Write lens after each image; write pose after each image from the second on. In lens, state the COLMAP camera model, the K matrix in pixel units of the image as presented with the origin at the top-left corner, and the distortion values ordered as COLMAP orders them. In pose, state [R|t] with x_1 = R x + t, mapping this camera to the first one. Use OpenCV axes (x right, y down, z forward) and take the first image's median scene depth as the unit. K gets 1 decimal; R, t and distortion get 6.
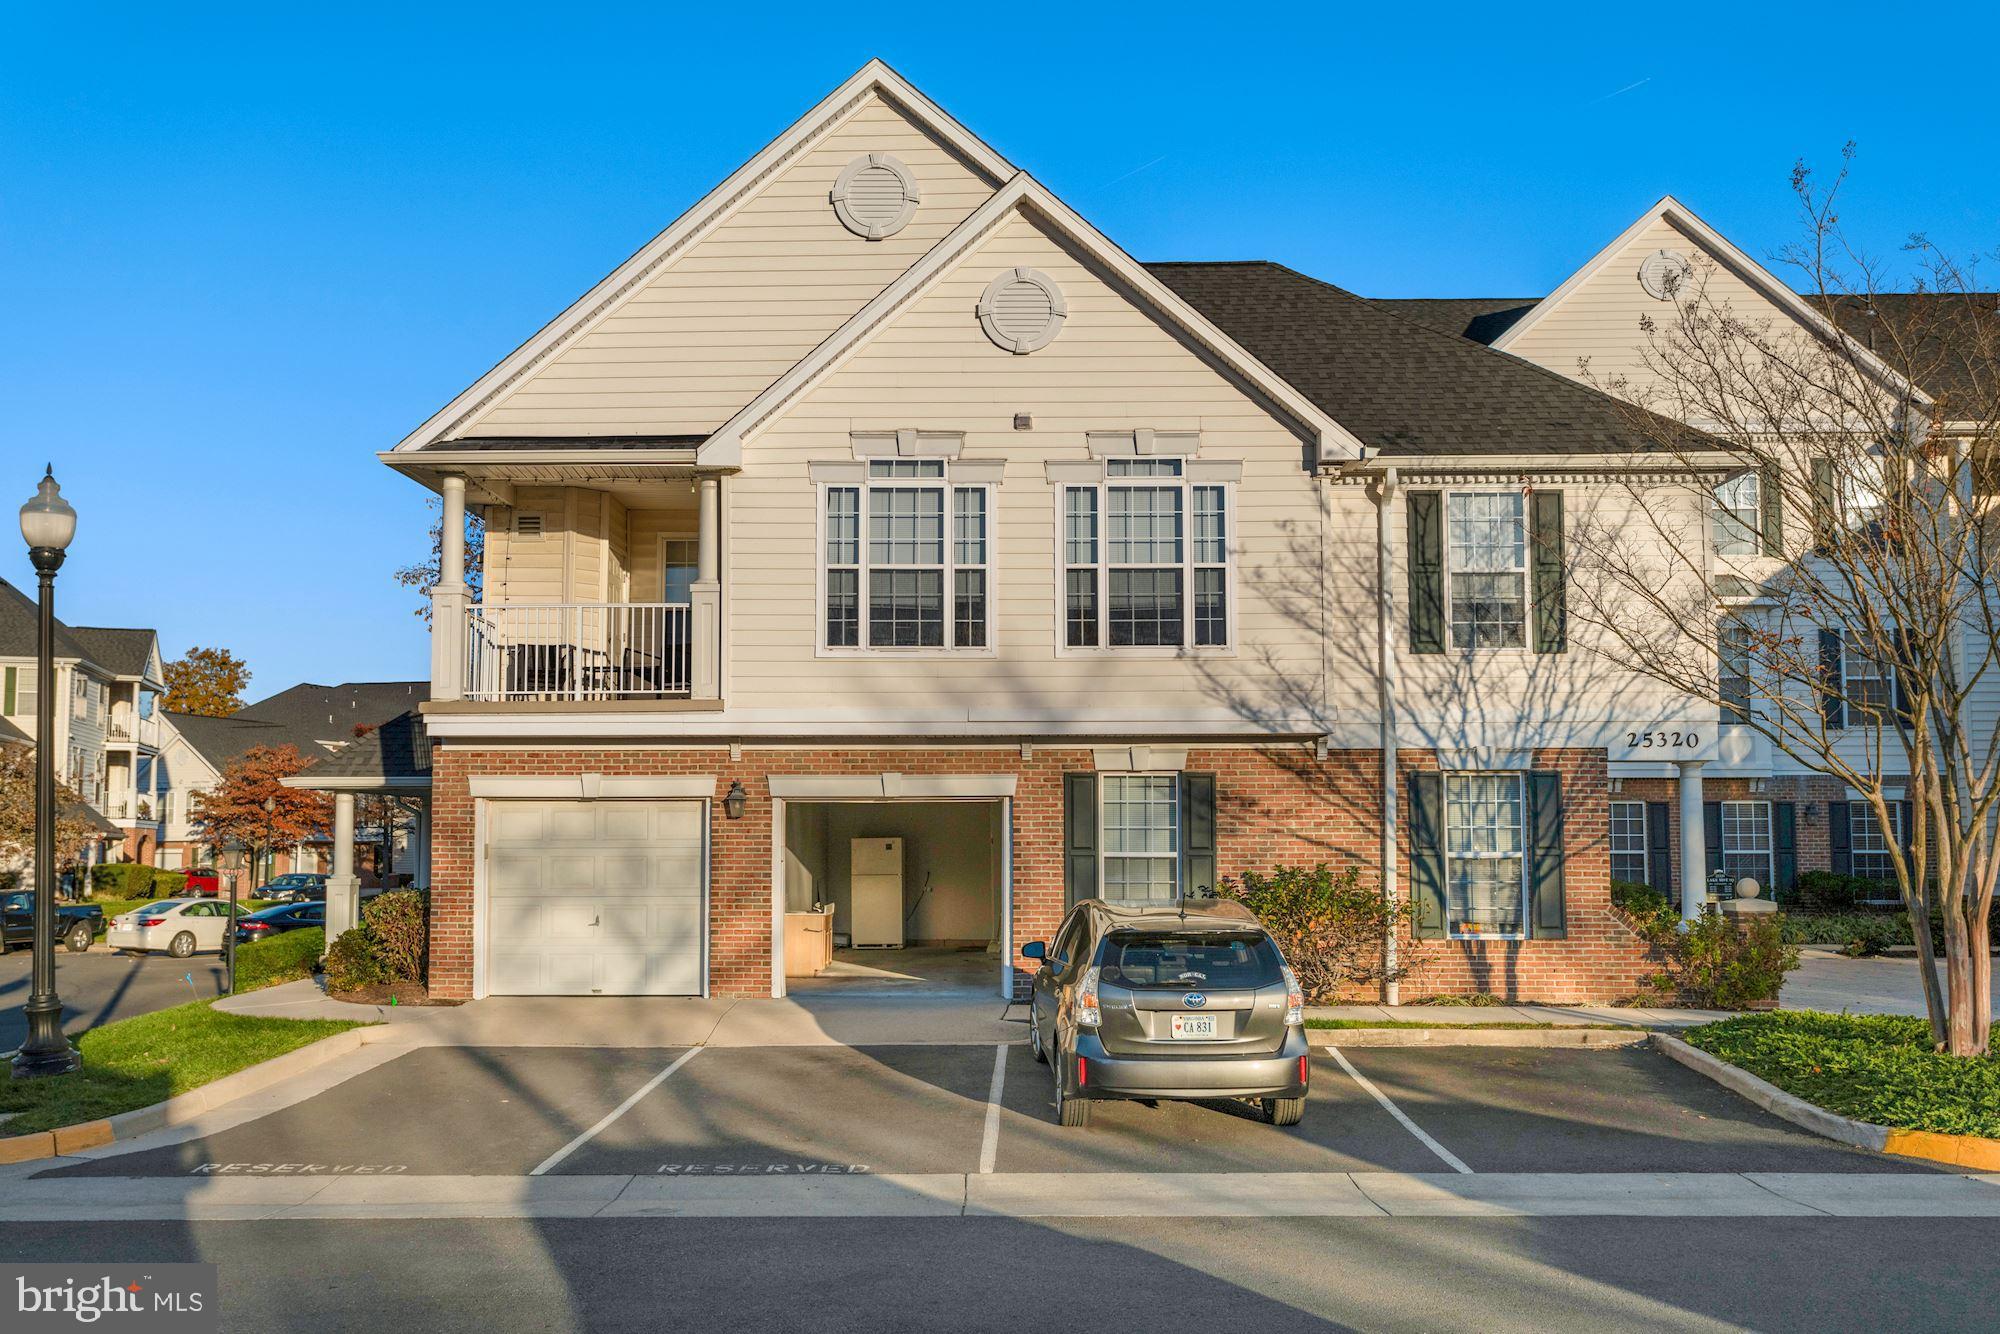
lens RADIAL K [[1936.0, 0, 1001.5], [0, 1936.0, 669.9], [0, 0, 1]] dist [0.000552, 0.011453]
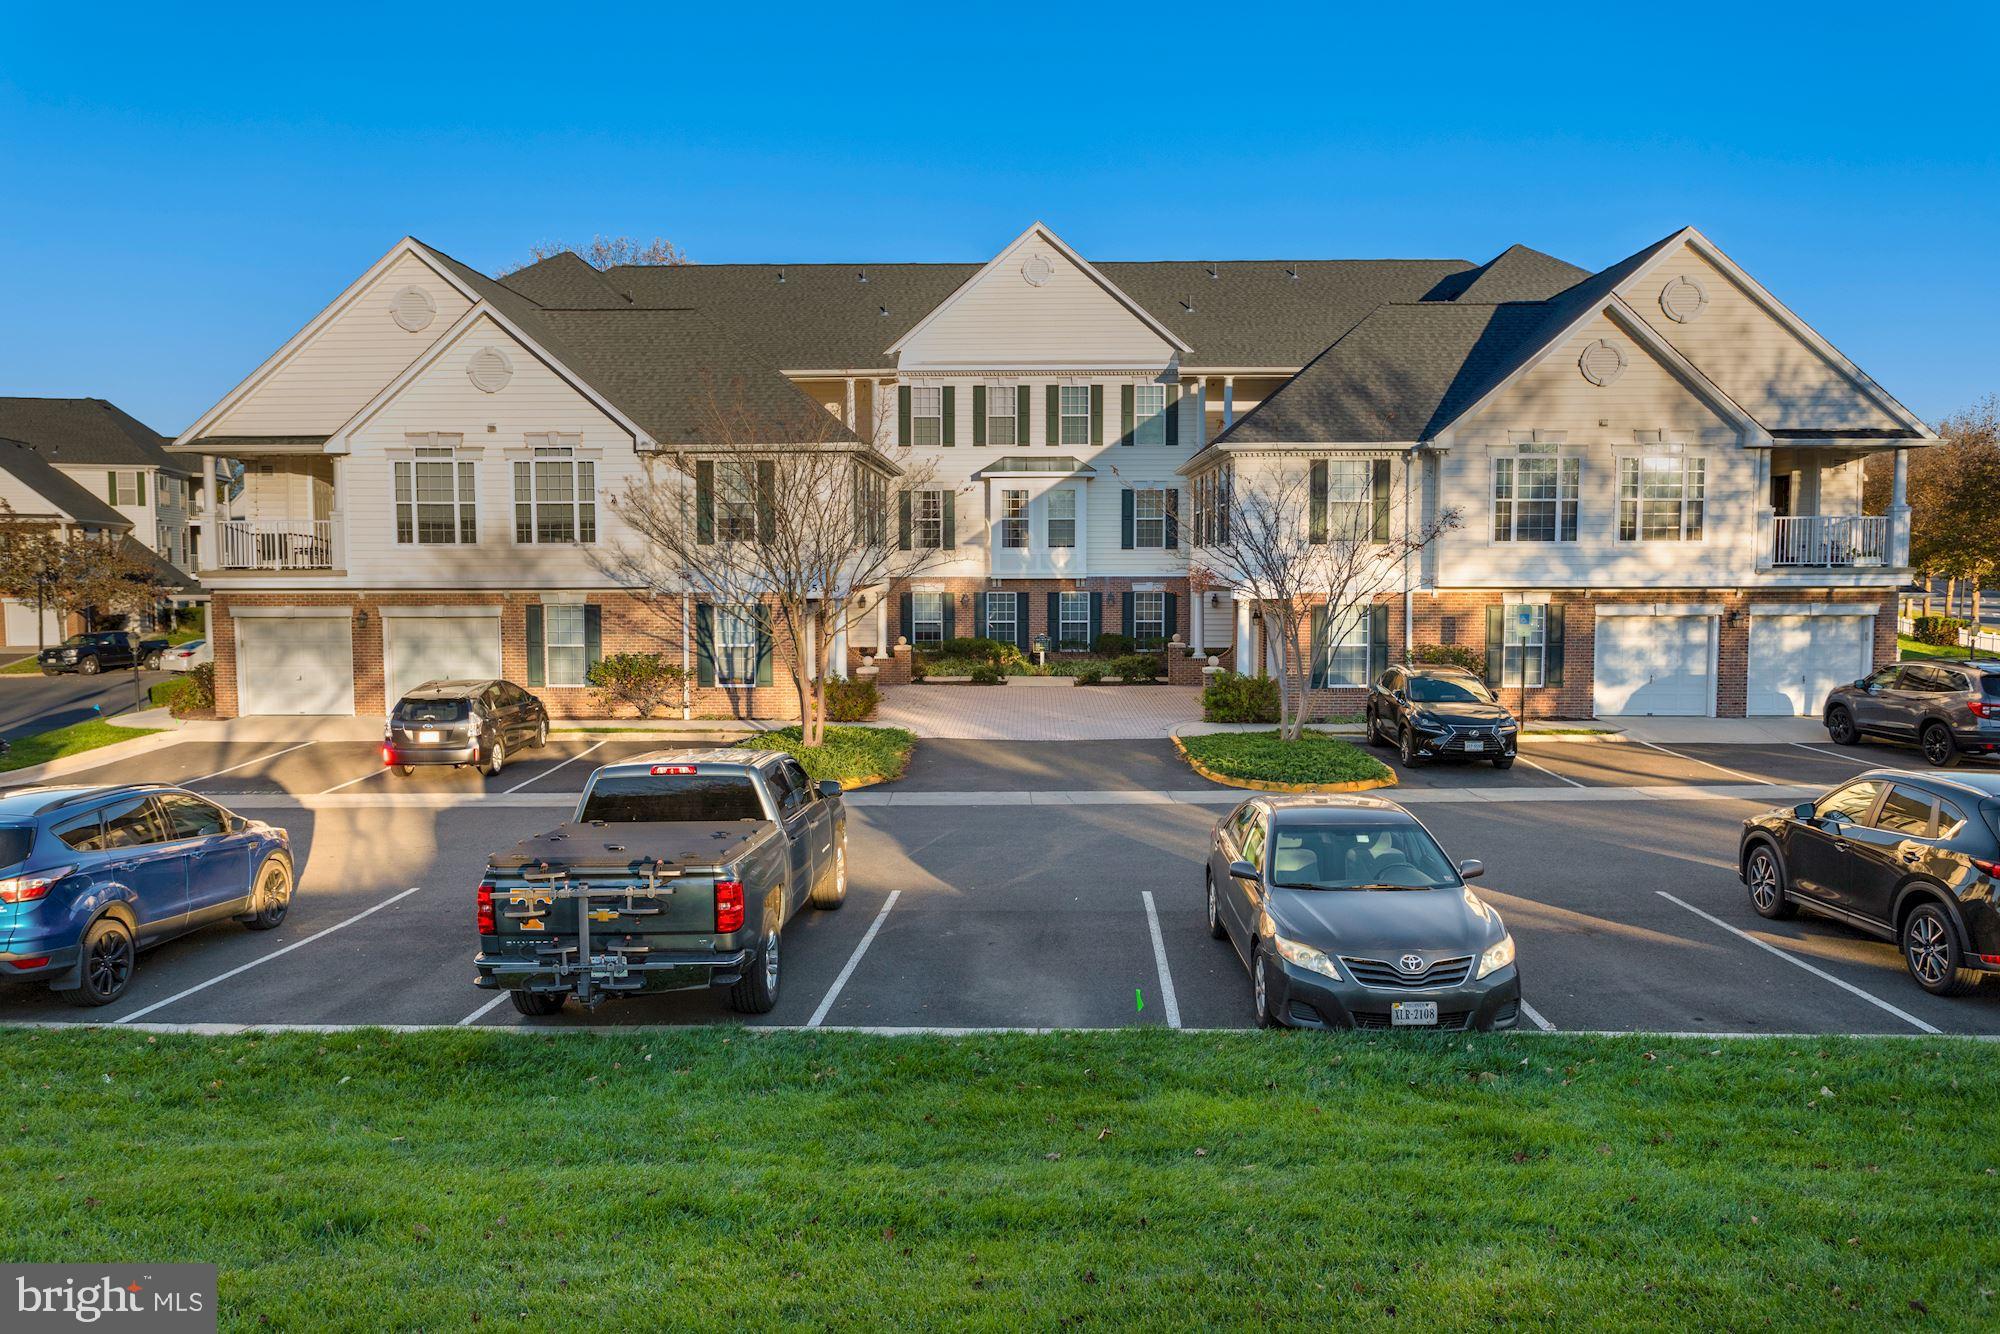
lens RADIAL K [[1567.4, 0, 998.7], [0, 1567.4, 661.2], [0, 0, 1]] dist [-0.004990, 0.001677]
pose [[0.999998, -0.001602, -0.001243, 0.524656], [0.001774, 0.988100, 0.153802, -0.137469], [0.000982, -0.153804, 0.988101, -0.603810]]
